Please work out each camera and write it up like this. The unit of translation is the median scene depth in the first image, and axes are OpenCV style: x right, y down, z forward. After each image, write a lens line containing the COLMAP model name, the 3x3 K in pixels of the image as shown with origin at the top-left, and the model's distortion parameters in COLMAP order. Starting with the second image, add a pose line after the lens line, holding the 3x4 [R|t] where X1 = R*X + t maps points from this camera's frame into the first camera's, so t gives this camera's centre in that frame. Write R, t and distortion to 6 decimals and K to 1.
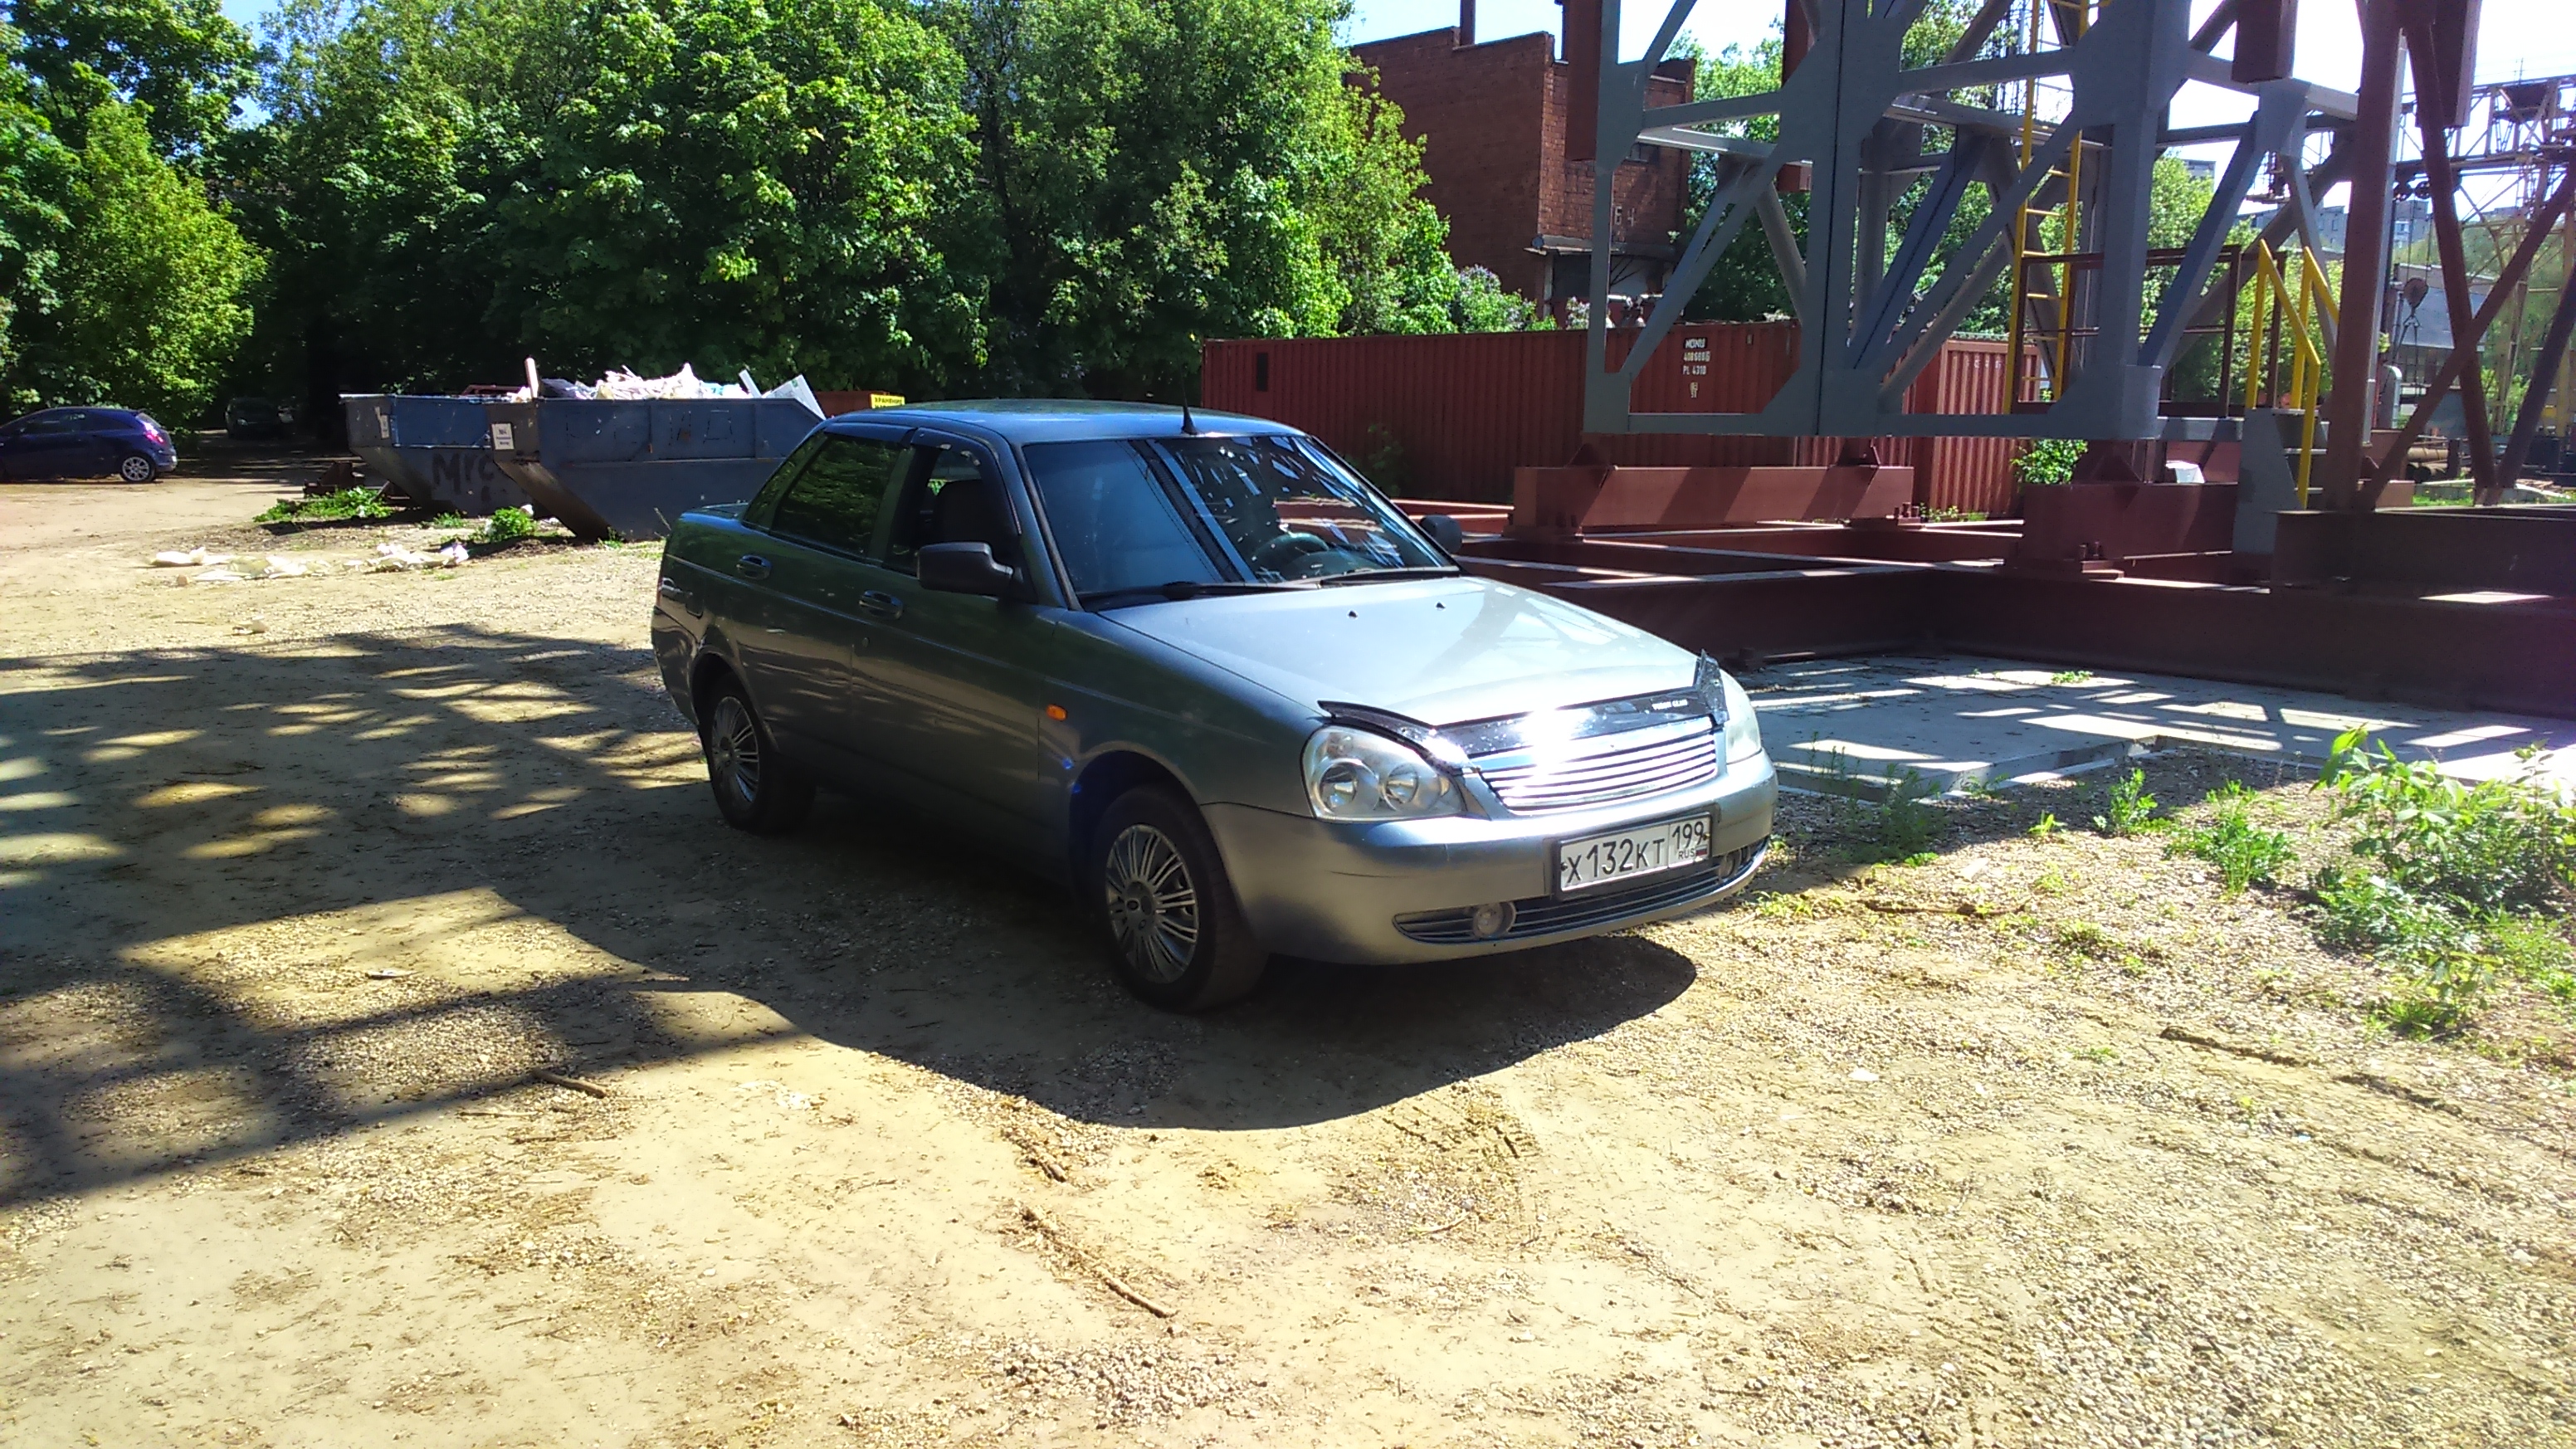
lens RADIAL K [[1896.0, 0, 1288.0], [0, 1896.0, 724.5], [0, 0, 1]] dist [0.062285, -0.098008]
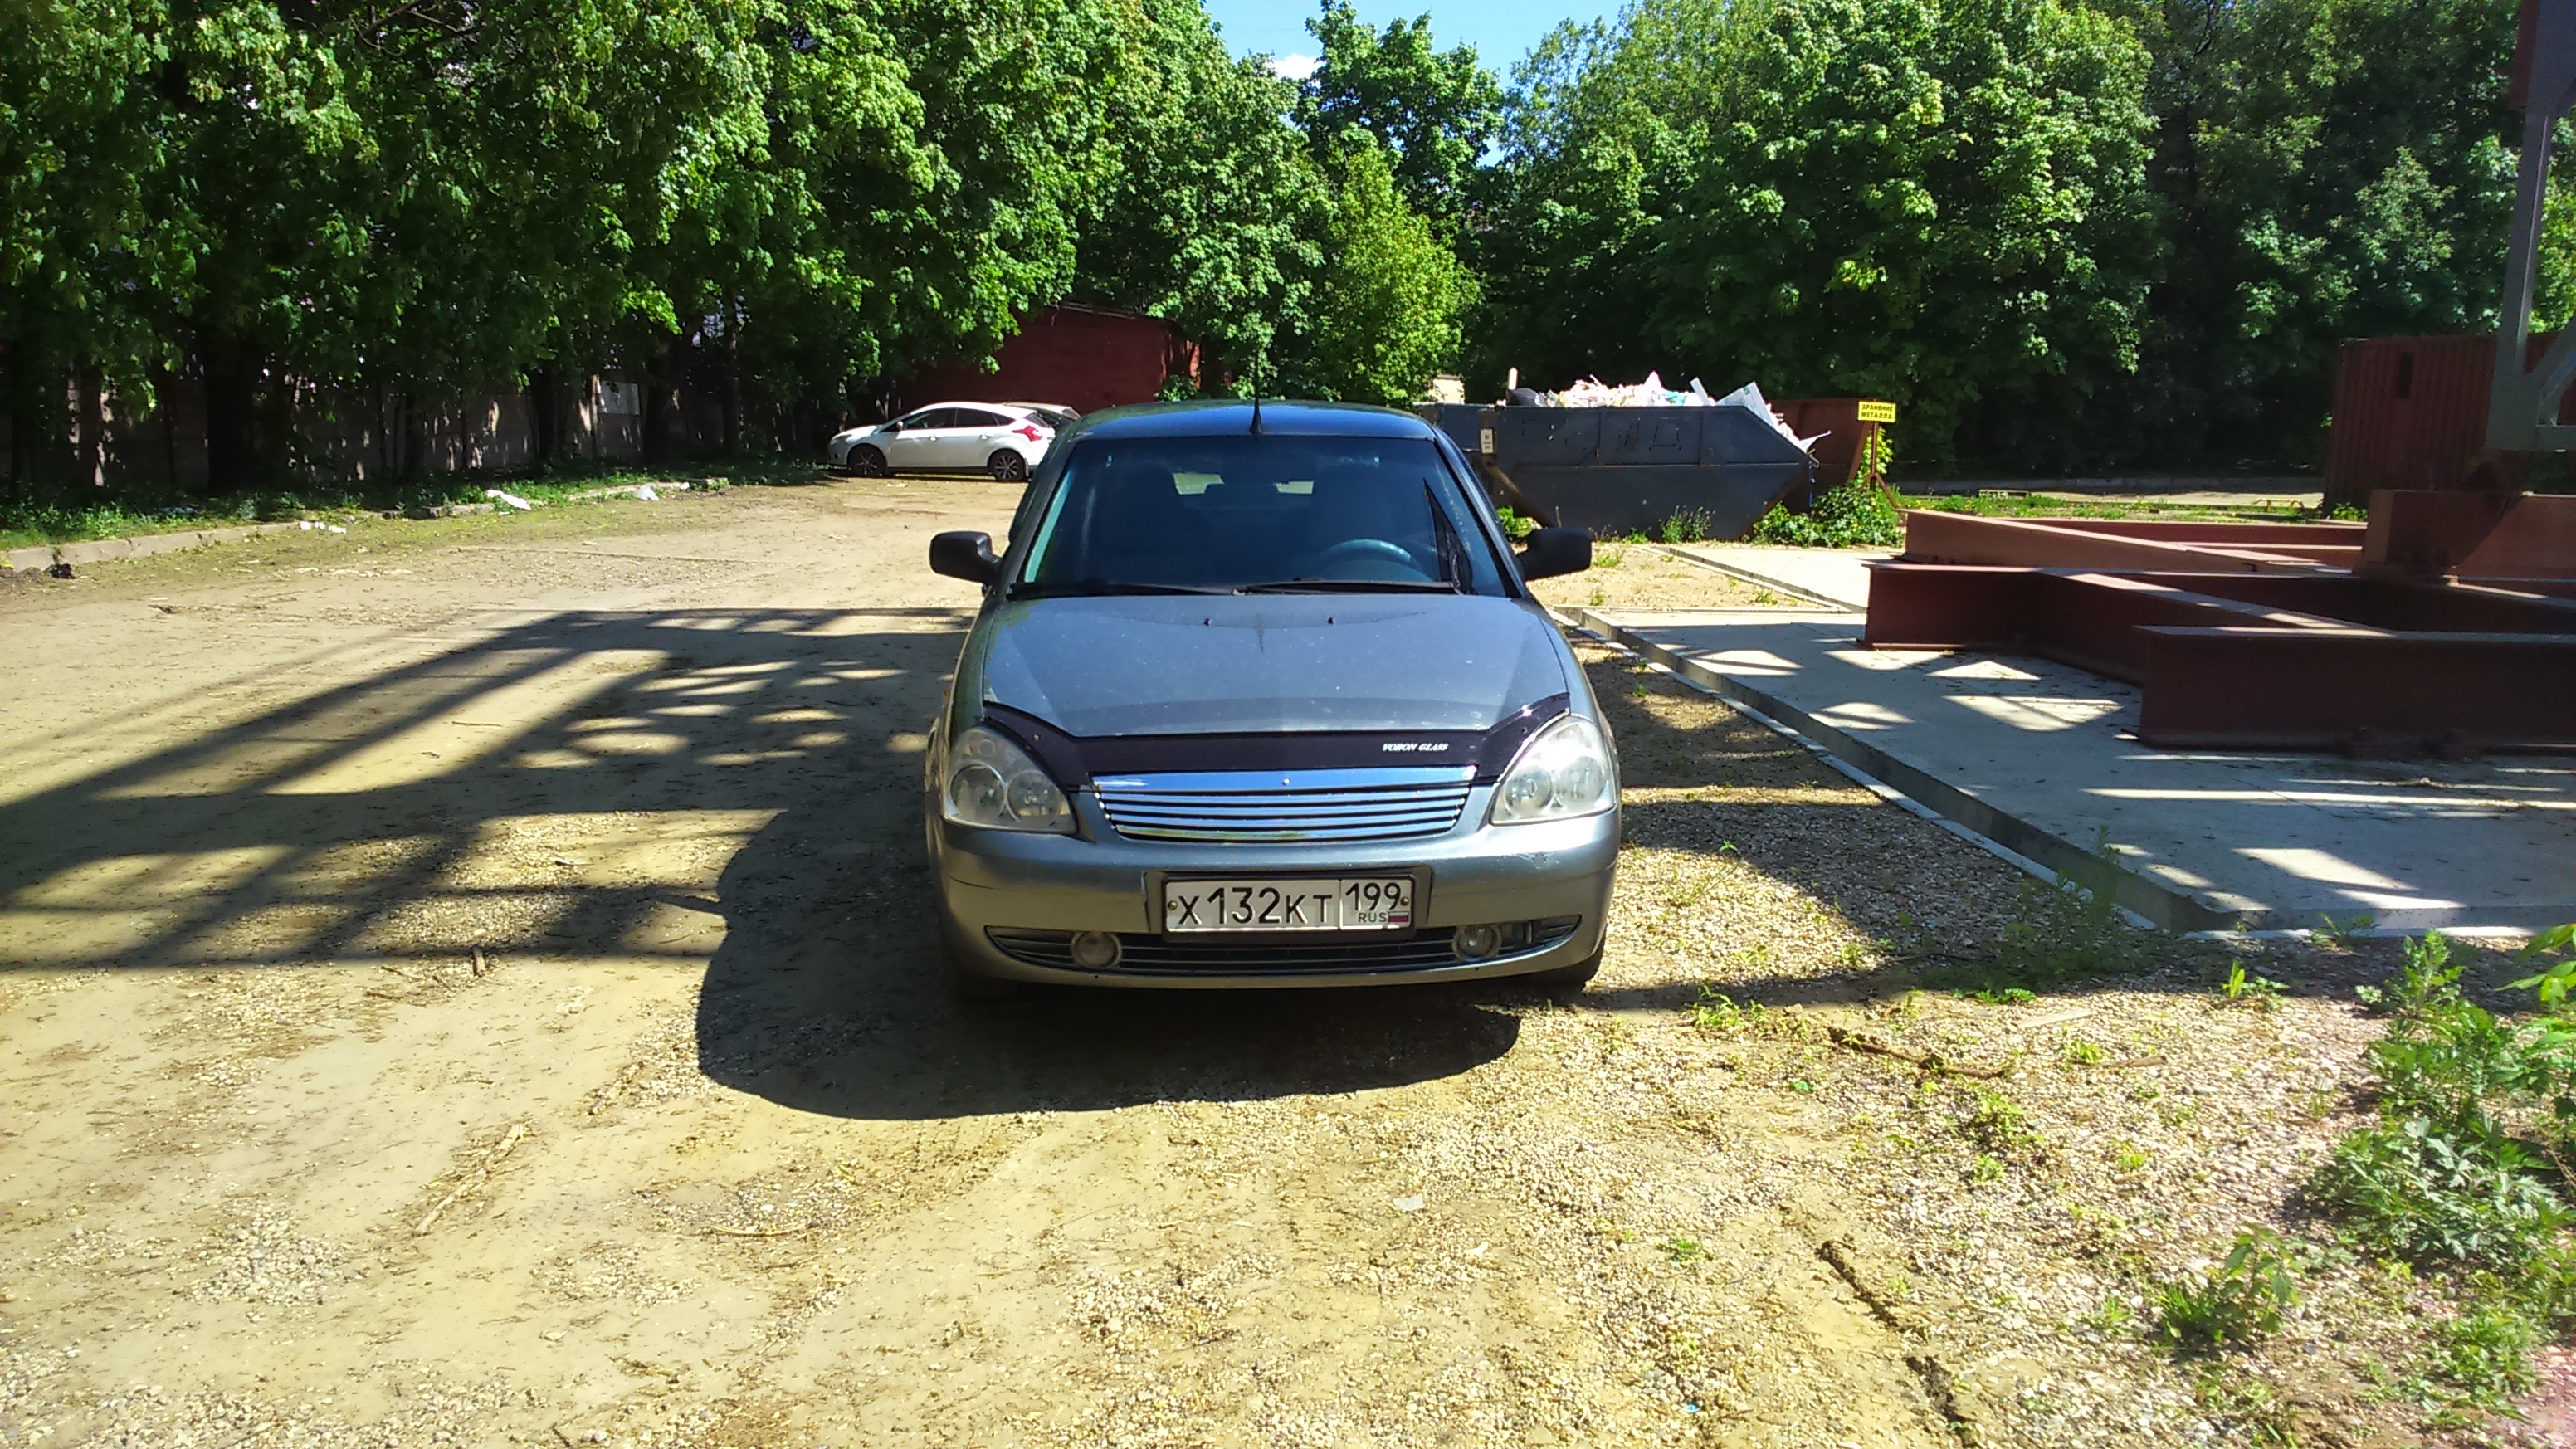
lens RADIAL K [[1870.0, 0, 1233.2], [0, 1870.0, 727.2], [0, 0, 1]] dist [0.040900, -0.095035]
pose [[0.834753, 0.097363, -0.541948, 0.690788], [-0.097634, 0.994819, 0.028339, -0.041408], [0.541899, 0.029257, 0.839934, 0.274333]]
